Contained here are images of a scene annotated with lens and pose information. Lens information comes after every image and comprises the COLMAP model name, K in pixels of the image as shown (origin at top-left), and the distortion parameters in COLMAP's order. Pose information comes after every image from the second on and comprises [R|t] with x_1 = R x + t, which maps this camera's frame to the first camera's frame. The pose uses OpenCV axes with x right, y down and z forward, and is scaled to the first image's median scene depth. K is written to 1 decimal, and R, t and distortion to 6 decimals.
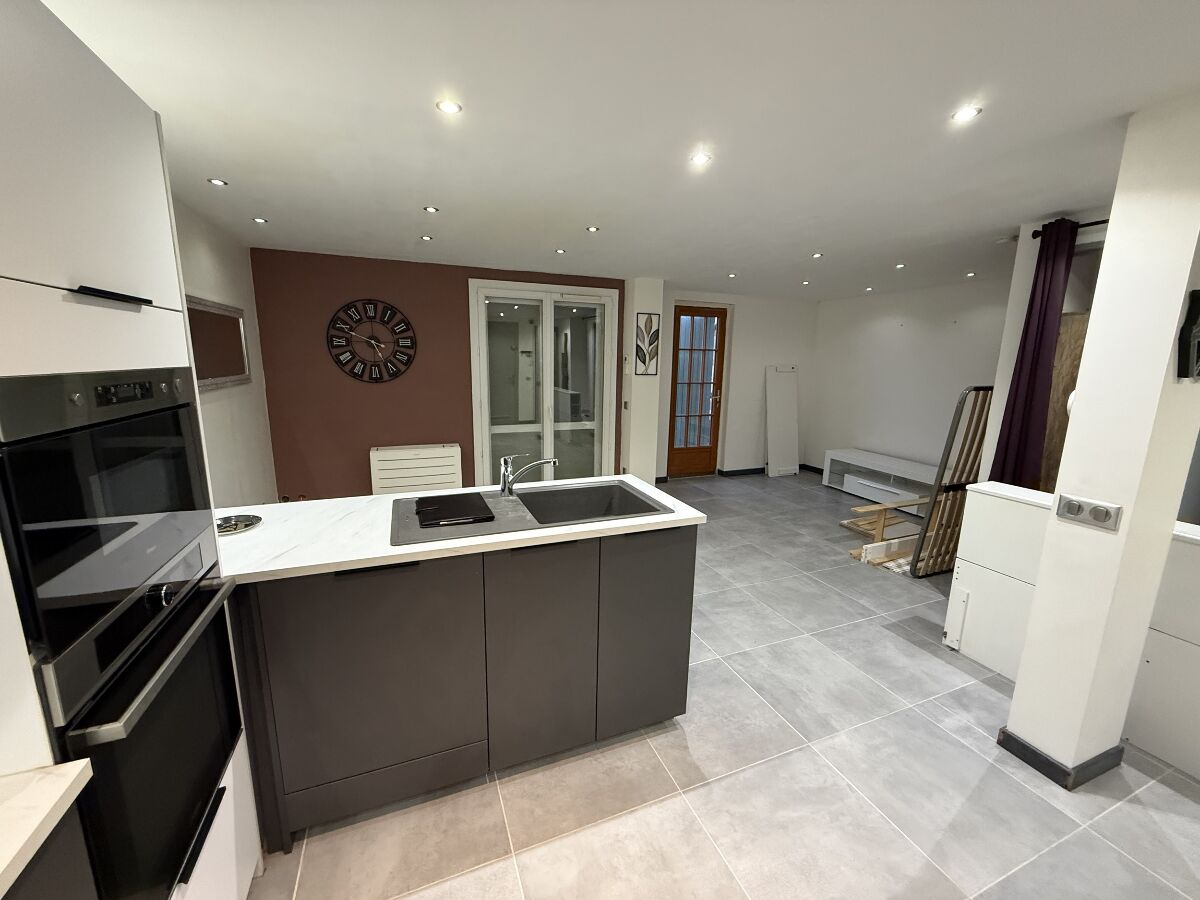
lens RADIAL K [[477.2, 0, 600.6], [0, 477.2, 449.9], [0, 0, 1]] dist [-0.000297, -0.000124]
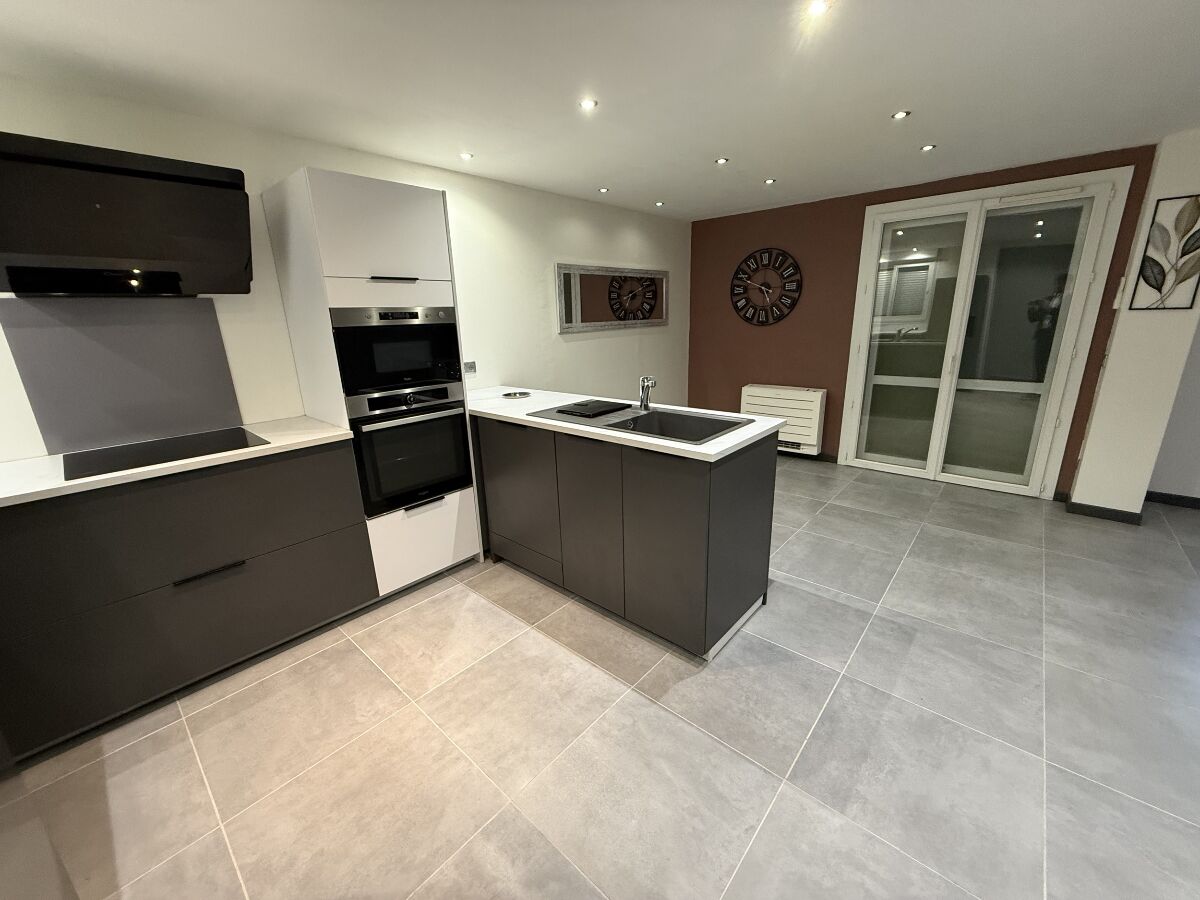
lens RADIAL K [[477.2, 0, 596.9], [0, 477.2, 449.3], [0, 0, 1]] dist [-0.000297, -0.000124]
pose [[0.438283, 0.215264, -0.872680, 0.387094], [-0.133688, 0.975711, 0.173537, -0.001214], [0.888840, 0.040608, 0.456415, 0.158199]]
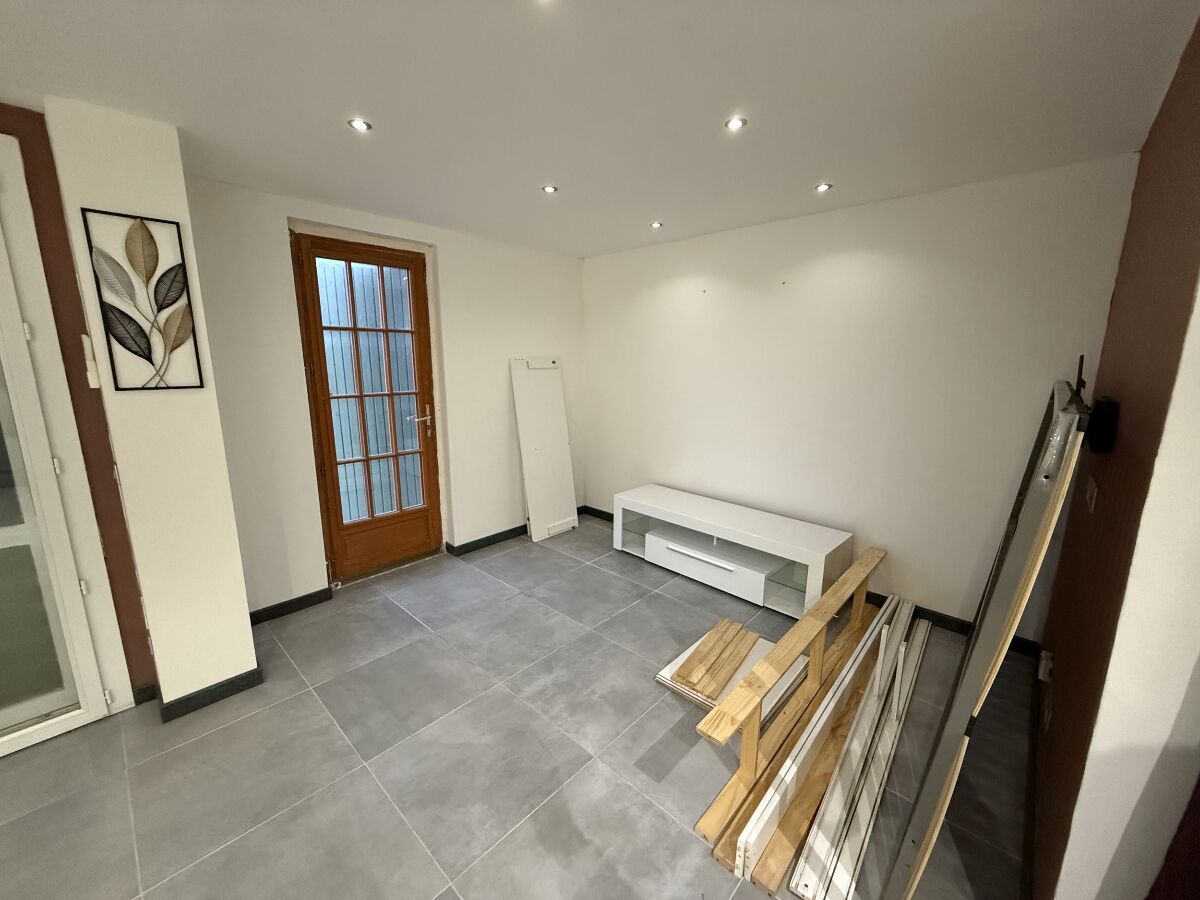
lens RADIAL K [[477.2, 0, 600.8], [0, 477.2, 448.4], [0, 0, 1]] dist [-0.000297, -0.000124]
pose [[0.906649, -0.094329, 0.411205, 0.283345], [0.091443, 0.995451, 0.026734, -0.103844], [-0.411856, 0.013363, 0.911151, 0.602858]]
